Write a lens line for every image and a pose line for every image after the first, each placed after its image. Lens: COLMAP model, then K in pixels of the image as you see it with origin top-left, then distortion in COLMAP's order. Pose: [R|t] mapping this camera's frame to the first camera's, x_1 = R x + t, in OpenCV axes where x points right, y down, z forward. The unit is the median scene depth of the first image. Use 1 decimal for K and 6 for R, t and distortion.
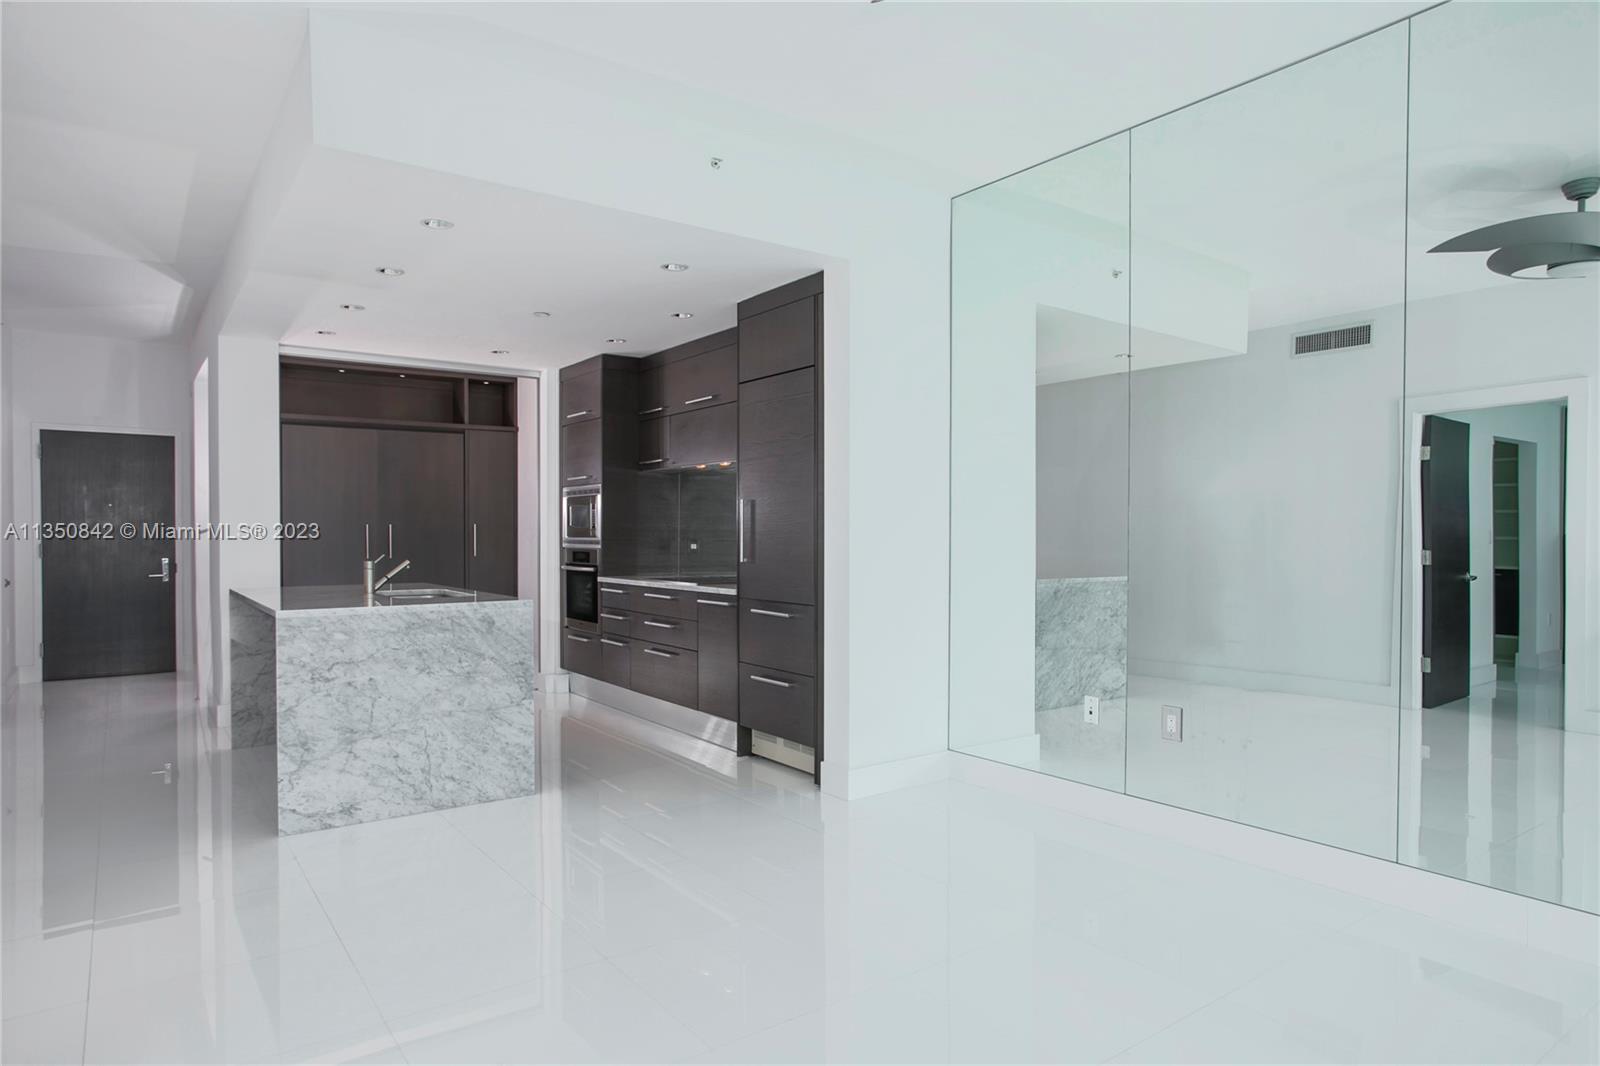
lens RADIAL K [[963.8, 0, 844.7], [0, 963.8, 541.4], [0, 0, 1]] dist [-0.061230, 0.052784]
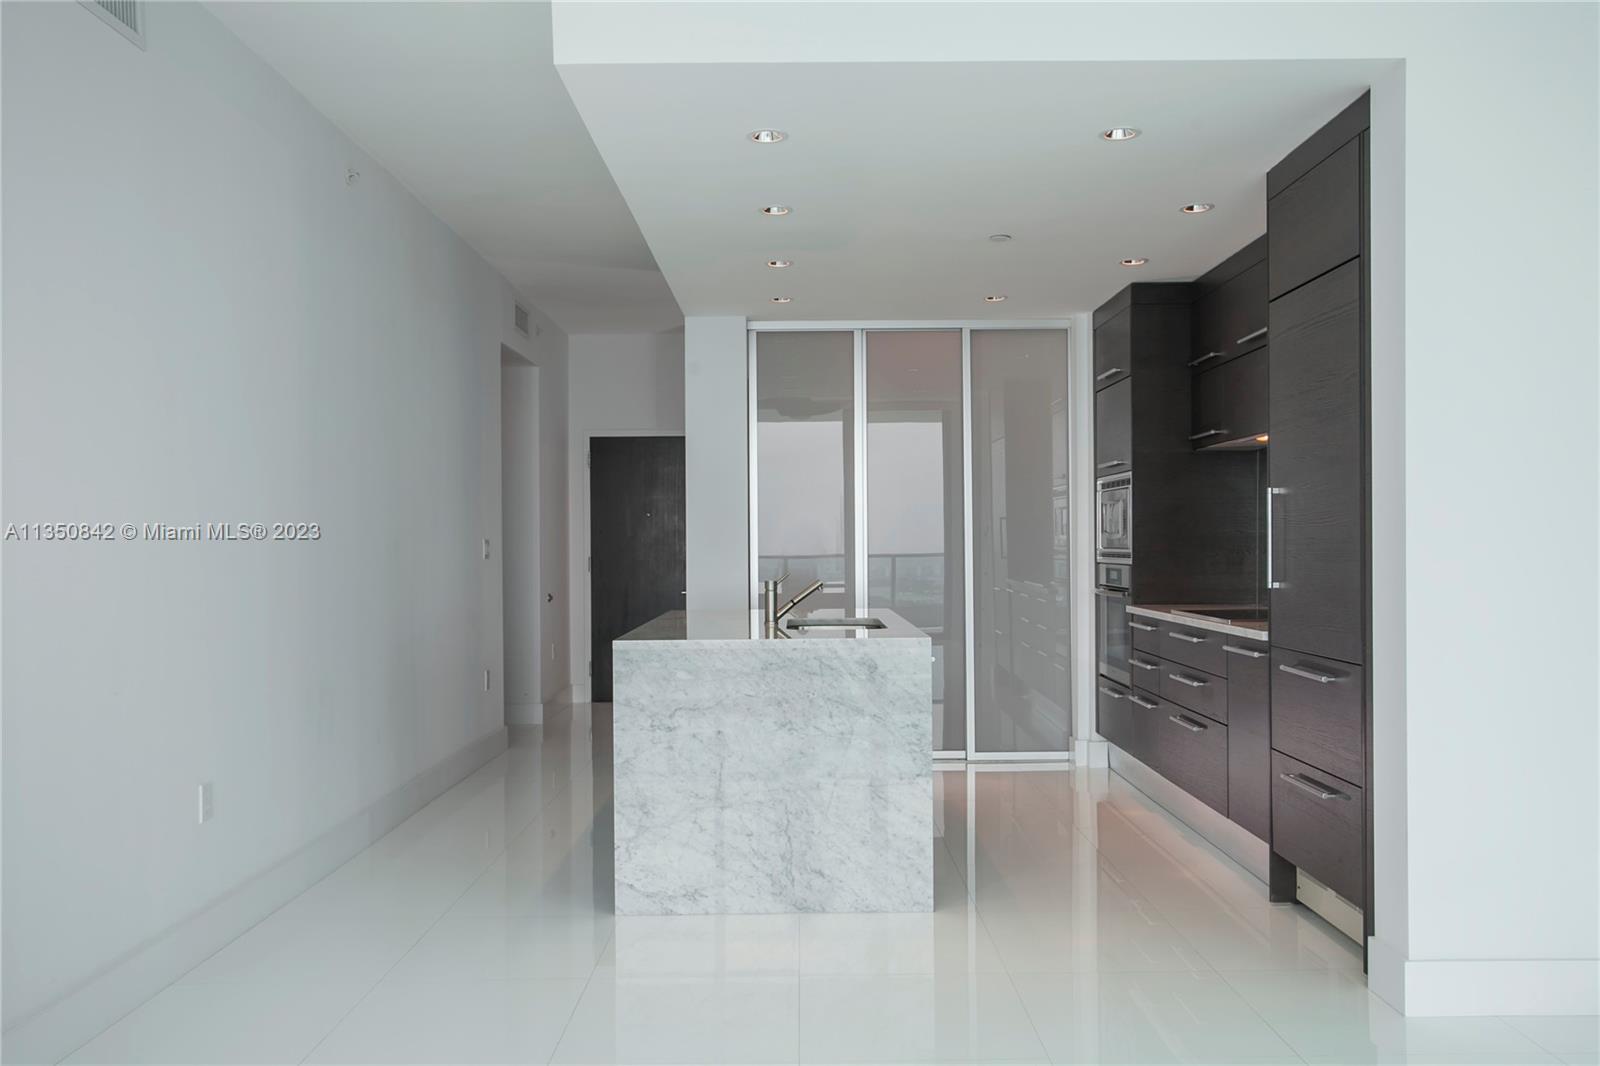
lens RADIAL K [[1288.9, 0, 800.0], [0, 1288.9, 533.0], [0, 0, 1]] dist [-0.000603, 0.000719]
pose [[0.792055, -0.010817, -0.610354, 0.196955], [0.002012, 0.999884, -0.015110, -0.003163], [0.610447, 0.010740, 0.791985, 0.186960]]
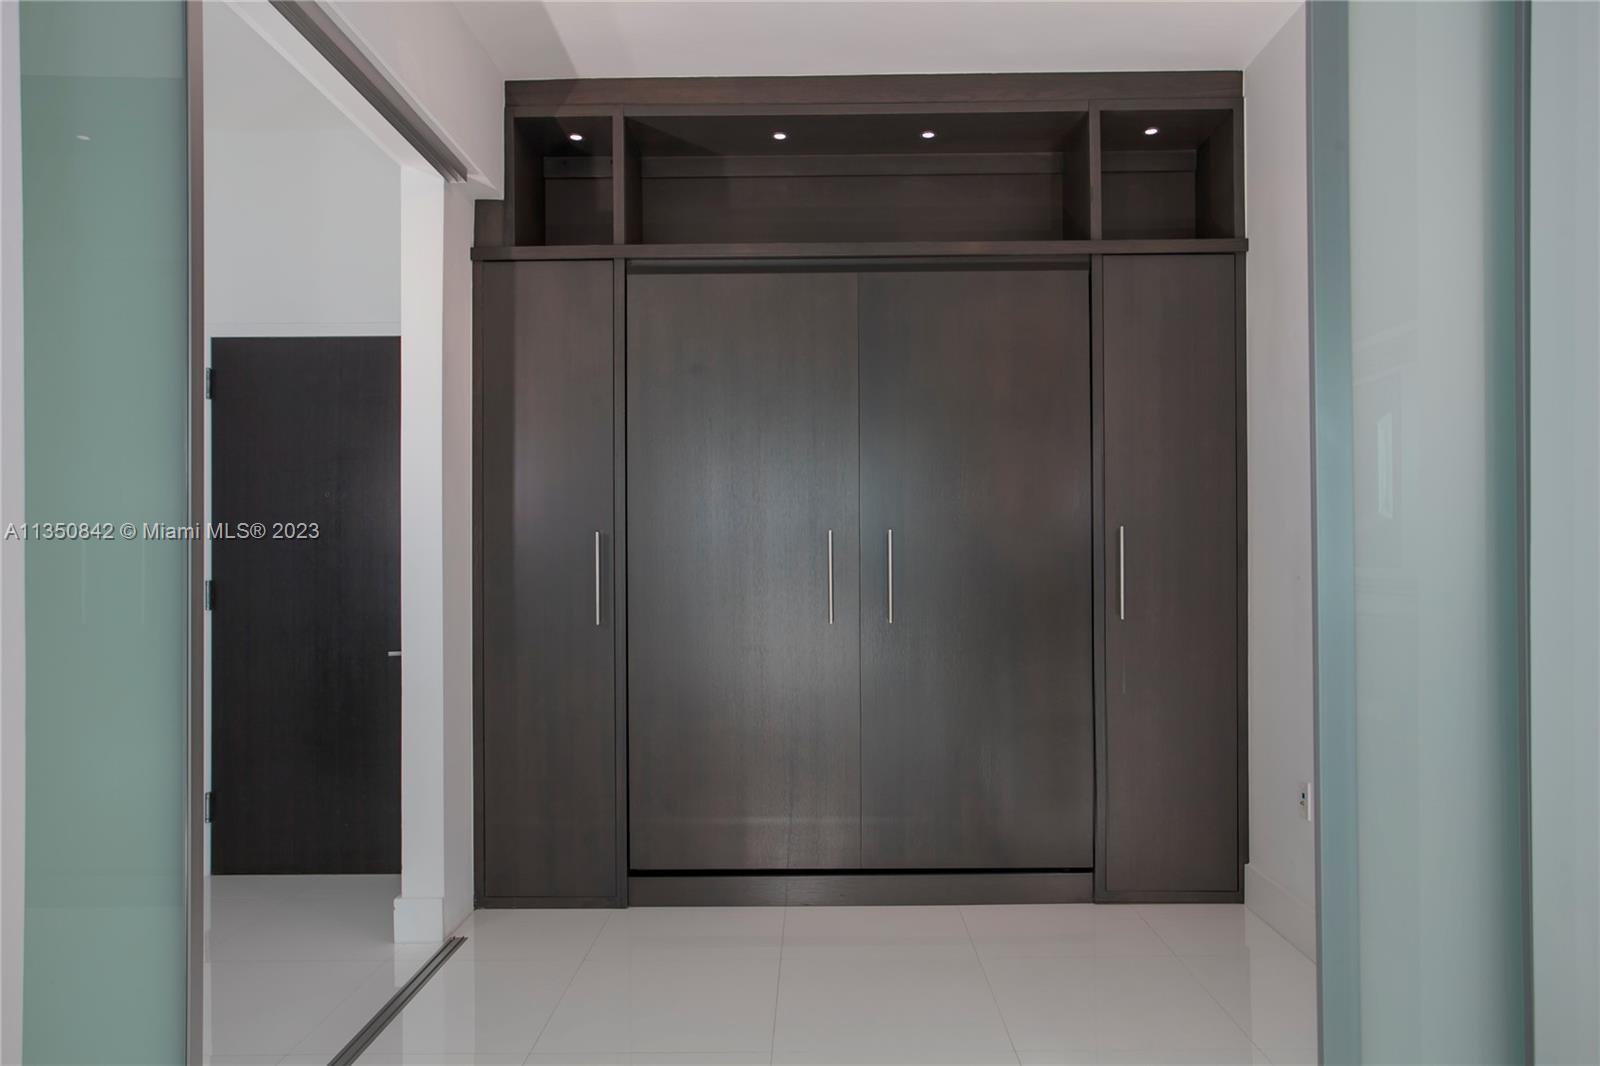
lens RADIAL K [[1122.0, 0, 803.0], [0, 1122.0, 546.0], [0, 0, 1]] dist [0.002657, 0.001205]
pose [[0.782352, -0.007630, -0.622790, -0.505976], [-0.003365, 0.999859, -0.016477, -0.008995], [0.622828, 0.014987, 0.782216, 1.379888]]
